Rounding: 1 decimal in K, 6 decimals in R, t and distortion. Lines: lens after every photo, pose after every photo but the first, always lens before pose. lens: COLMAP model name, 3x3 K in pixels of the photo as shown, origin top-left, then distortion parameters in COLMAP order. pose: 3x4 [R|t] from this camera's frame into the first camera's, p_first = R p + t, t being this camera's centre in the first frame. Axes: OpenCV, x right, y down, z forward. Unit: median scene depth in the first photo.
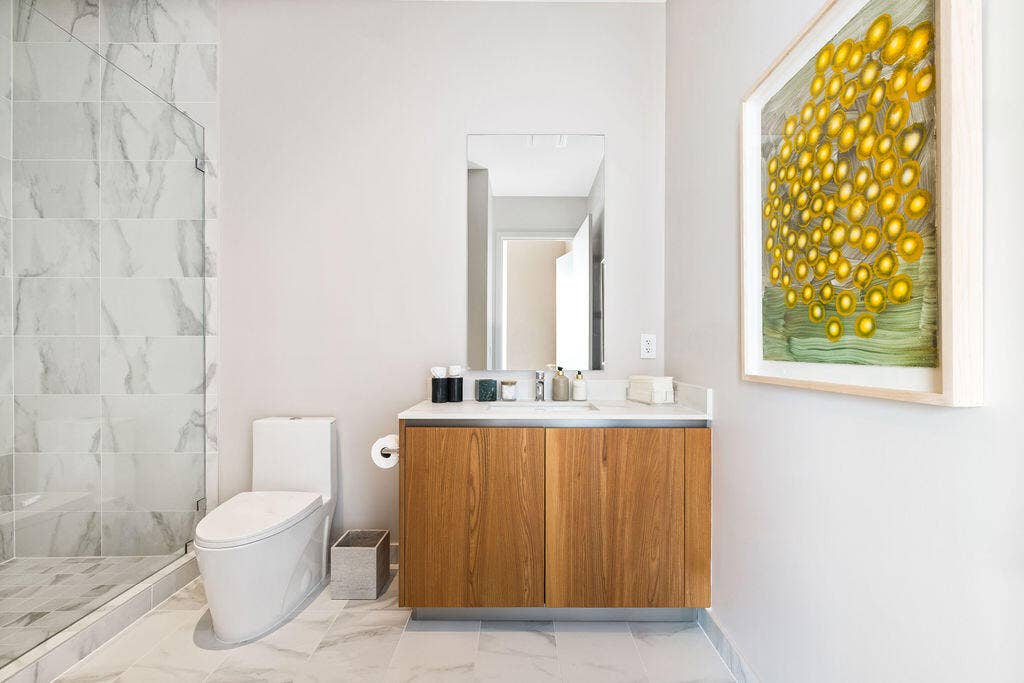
lens RADIAL K [[507.4, 0, 515.6], [0, 507.4, 345.1], [0, 0, 1]] dist [0.000230, -0.000414]
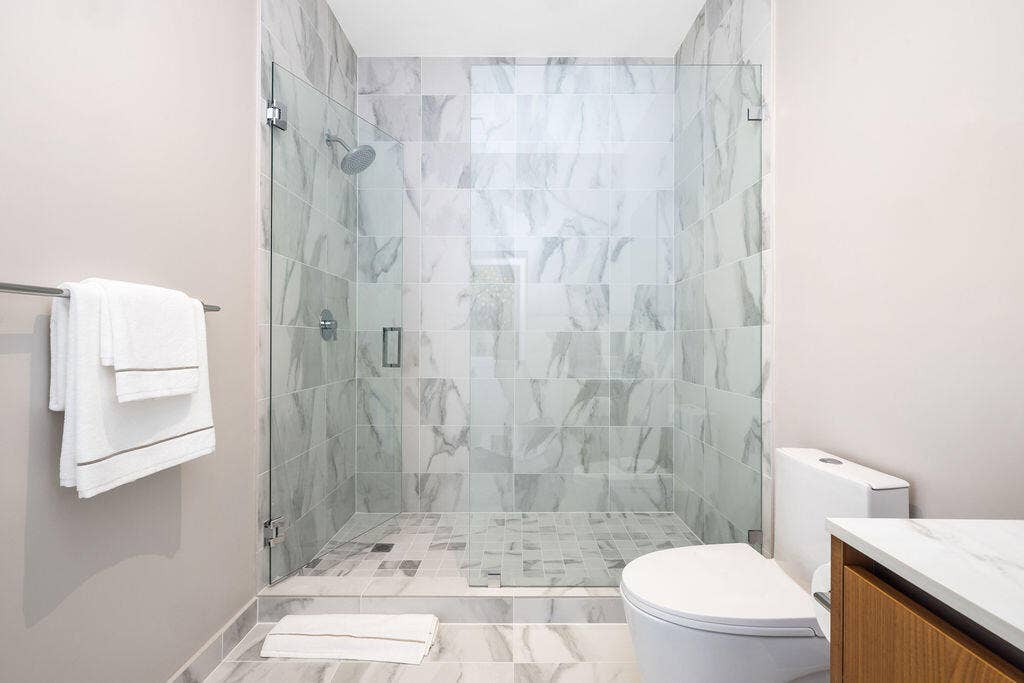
lens RADIAL K [[433.6, 0, 512.0], [0, 433.6, 341.5], [0, 0, 1]] dist [-0.001747, -0.000239]
pose [[-0.003074, -0.003580, -0.999989, 0.064920], [0.002561, 0.999990, -0.003588, 0.007871], [0.999992, -0.002572, -0.003065, 0.612965]]
